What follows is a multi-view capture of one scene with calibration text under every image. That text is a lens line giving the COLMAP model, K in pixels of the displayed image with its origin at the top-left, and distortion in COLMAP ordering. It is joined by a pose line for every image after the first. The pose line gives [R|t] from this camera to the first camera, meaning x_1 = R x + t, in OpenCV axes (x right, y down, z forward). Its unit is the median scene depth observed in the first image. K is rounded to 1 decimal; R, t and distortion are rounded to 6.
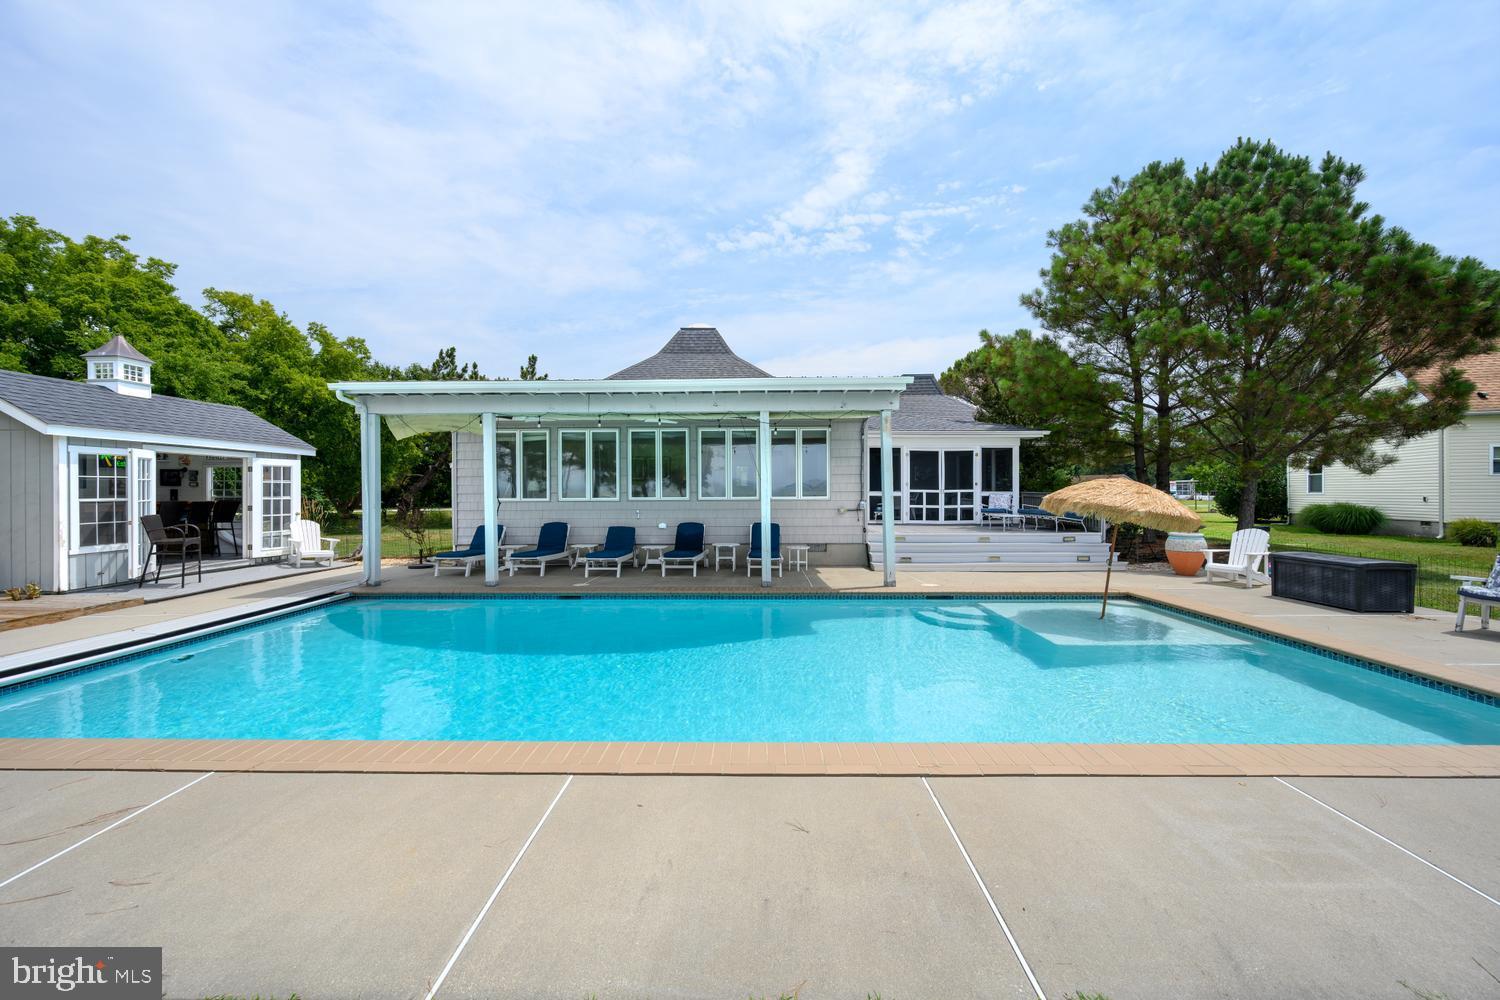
lens RADIAL K [[616.0, 0, 750.0], [0, 616.0, 500.0], [0, 0, 1]] dist [0.001830, 0.000076]
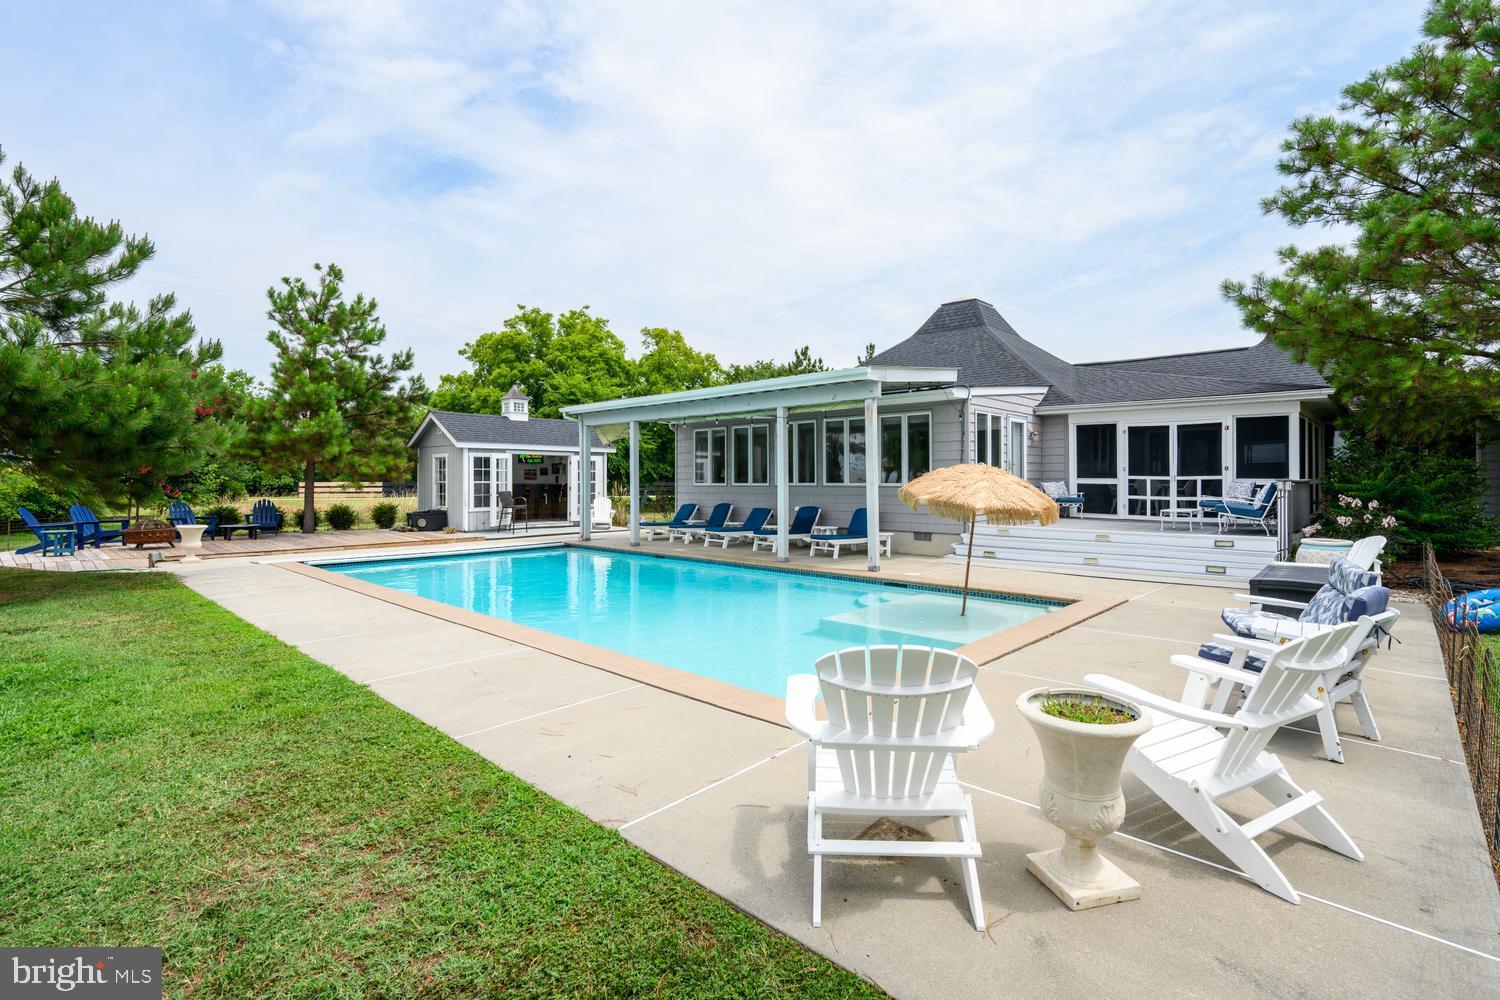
lens RADIAL K [[691.5, 0, 750.0], [0, 691.5, 500.0], [0, 0, 1]] dist [-0.001948, -0.000035]
pose [[0.744909, 0.023587, -0.666749, 0.546121], [-0.009531, 0.999649, 0.024715, -0.003594], [0.667098, -0.012056, 0.744873, 0.015165]]
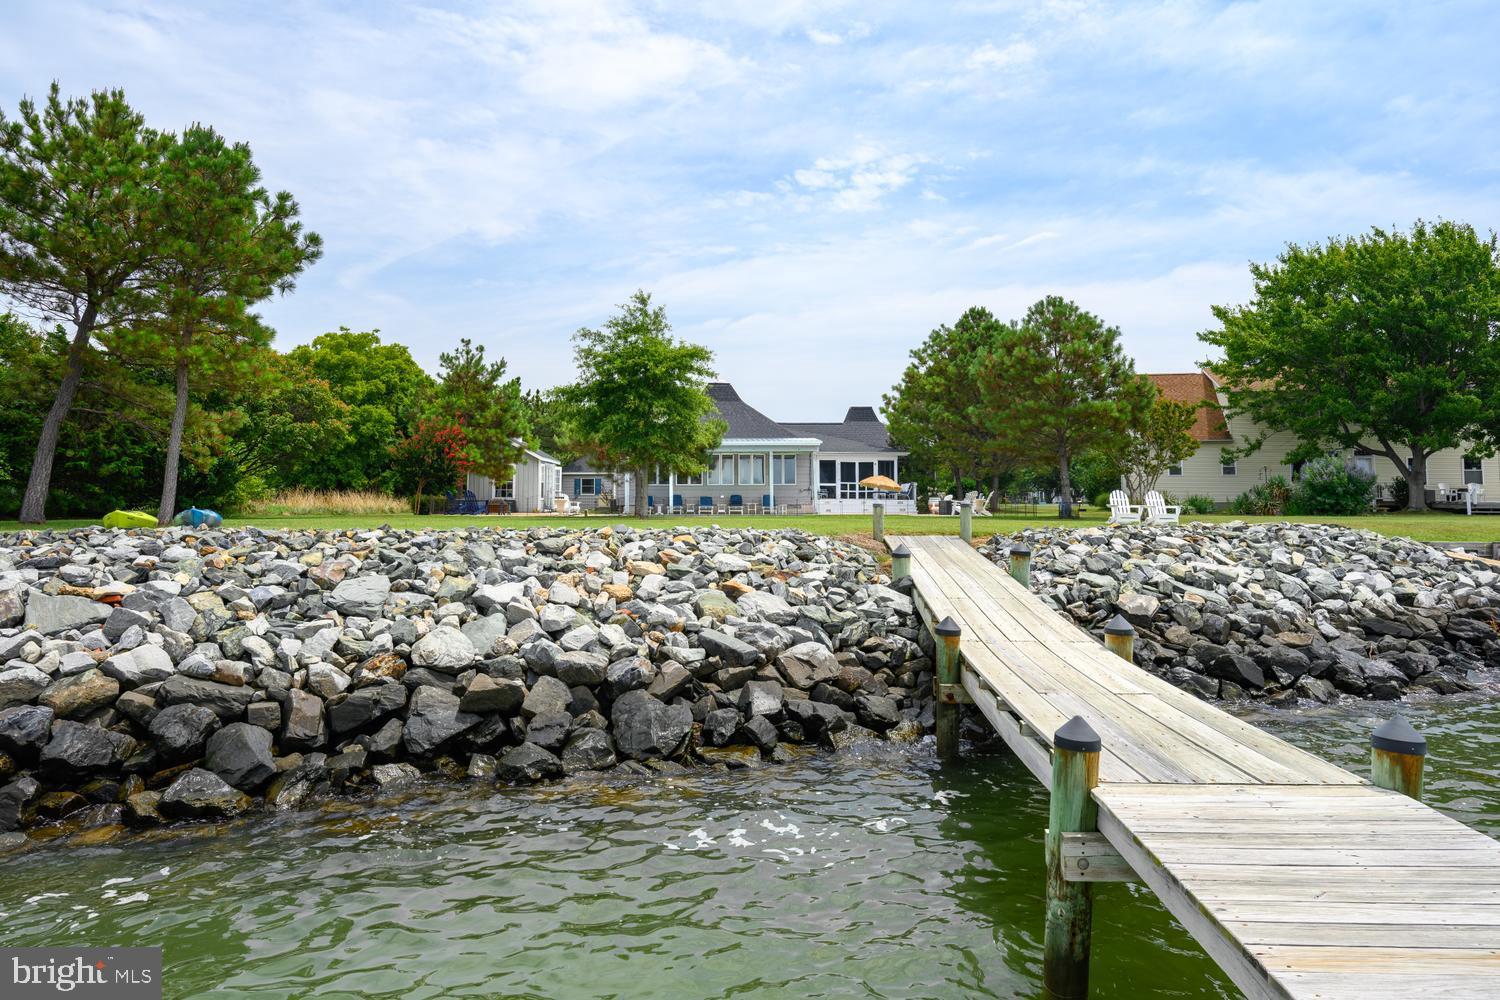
lens RADIAL K [[912.0, 0, 750.0], [0, 912.0, 500.0], [0, 0, 1]] dist [0.000000, -0.000013]
pose [[0.999906, 0.005149, 0.012703, -0.060195], [-0.005078, 0.999972, -0.005567, 0.060836], [-0.012732, 0.005502, 0.999904, -2.004081]]
